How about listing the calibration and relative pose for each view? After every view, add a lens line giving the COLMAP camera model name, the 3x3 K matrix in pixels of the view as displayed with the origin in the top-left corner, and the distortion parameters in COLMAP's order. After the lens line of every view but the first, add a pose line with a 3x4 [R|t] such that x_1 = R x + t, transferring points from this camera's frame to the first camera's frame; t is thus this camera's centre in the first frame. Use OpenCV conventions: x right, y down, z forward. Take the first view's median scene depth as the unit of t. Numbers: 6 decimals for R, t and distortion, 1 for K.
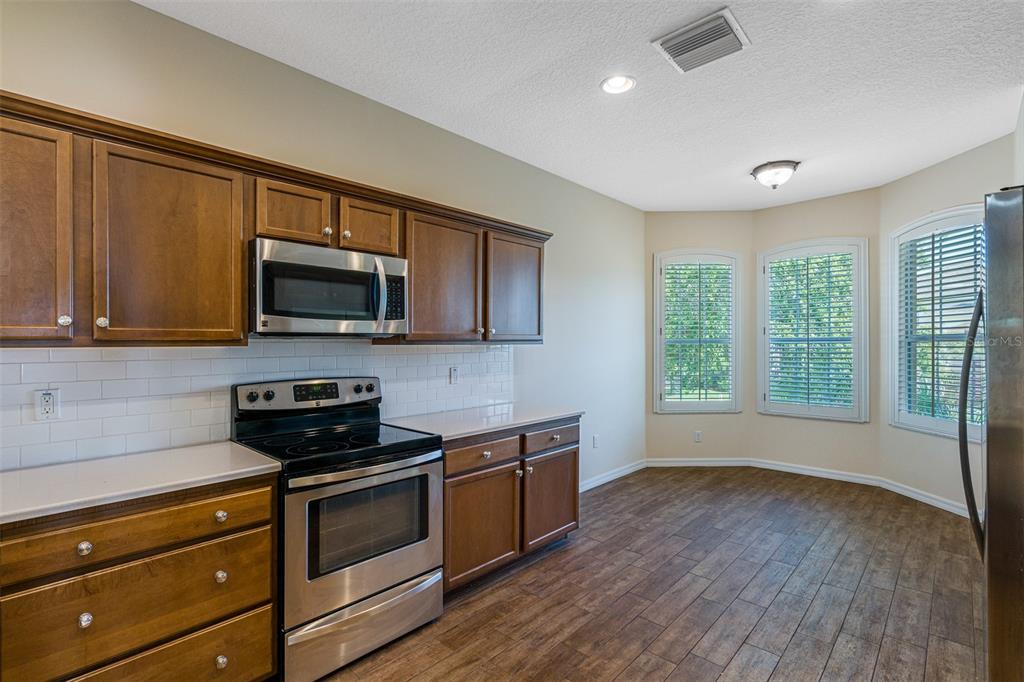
lens RADIAL K [[475.5, 0, 506.0], [0, 475.5, 320.9], [0, 0, 1]] dist [-0.009570, 0.002940]
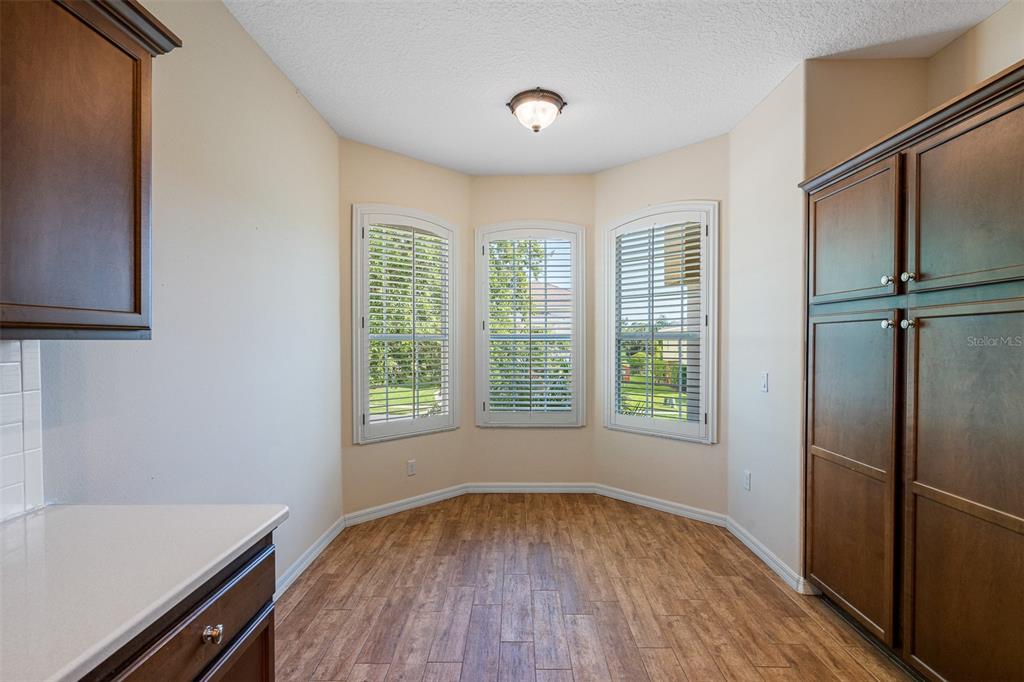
lens RADIAL K [[475.5, 0, 509.5], [0, 475.5, 356.2], [0, 0, 1]] dist [-0.009570, 0.002940]
pose [[0.733803, -0.018890, 0.679099, 0.032011], [-0.037258, 0.996990, 0.067992, 0.024166], [-0.678340, -0.075195, 0.730891, 0.546352]]
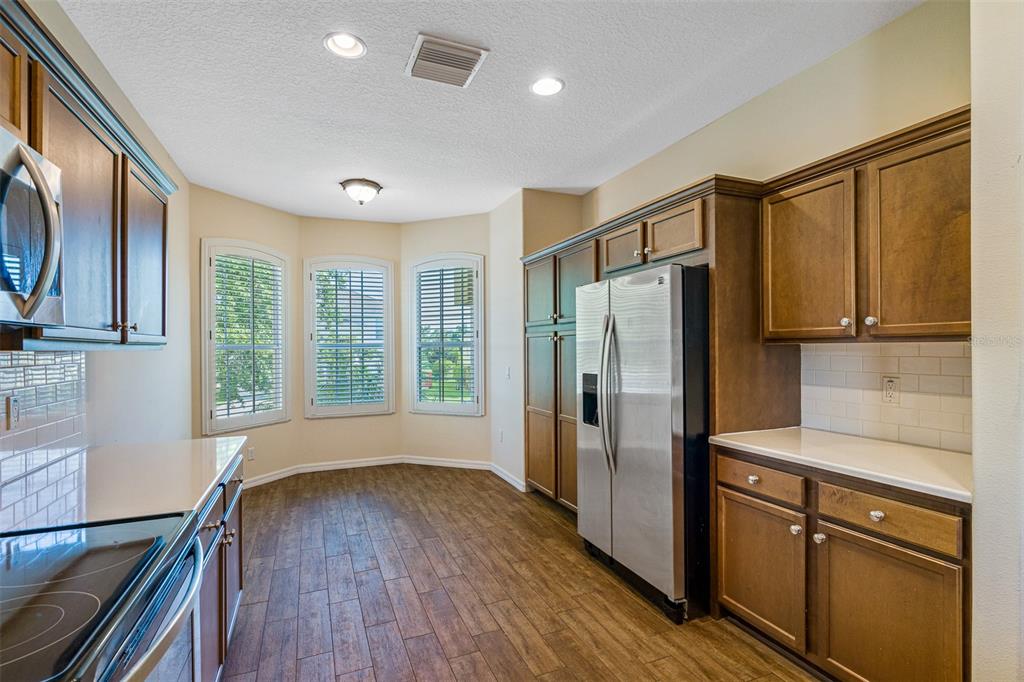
lens RADIAL K [[475.5, 0, 516.7], [0, 475.5, 336.3], [0, 0, 1]] dist [-0.009570, 0.002940]
pose [[0.388905, 0.023806, 0.920970, -0.330046], [-0.040940, 0.999125, -0.008538, 0.014784], [-0.920368, -0.034384, 0.389539, 0.292712]]
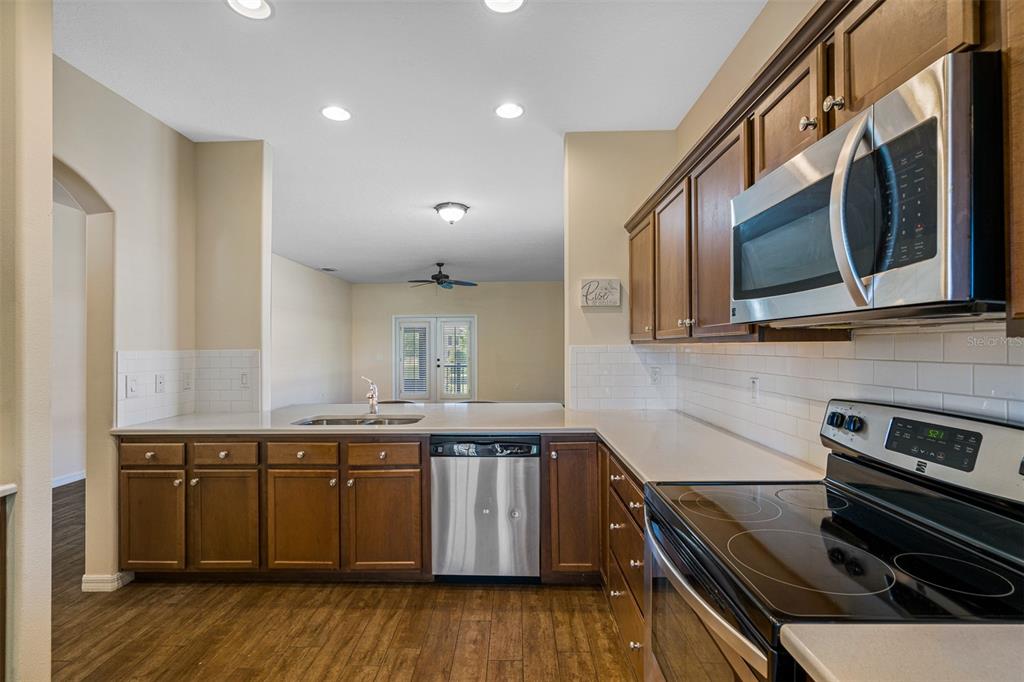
lens RADIAL K [[475.5, 0, 517.2], [0, 475.5, 337.4], [0, 0, 1]] dist [-0.009570, 0.002940]
pose [[-0.725525, 0.002151, -0.688193, 0.140654], [0.050168, 0.997500, -0.049771, 0.036571], [0.686365, -0.070636, -0.723819, 0.743082]]
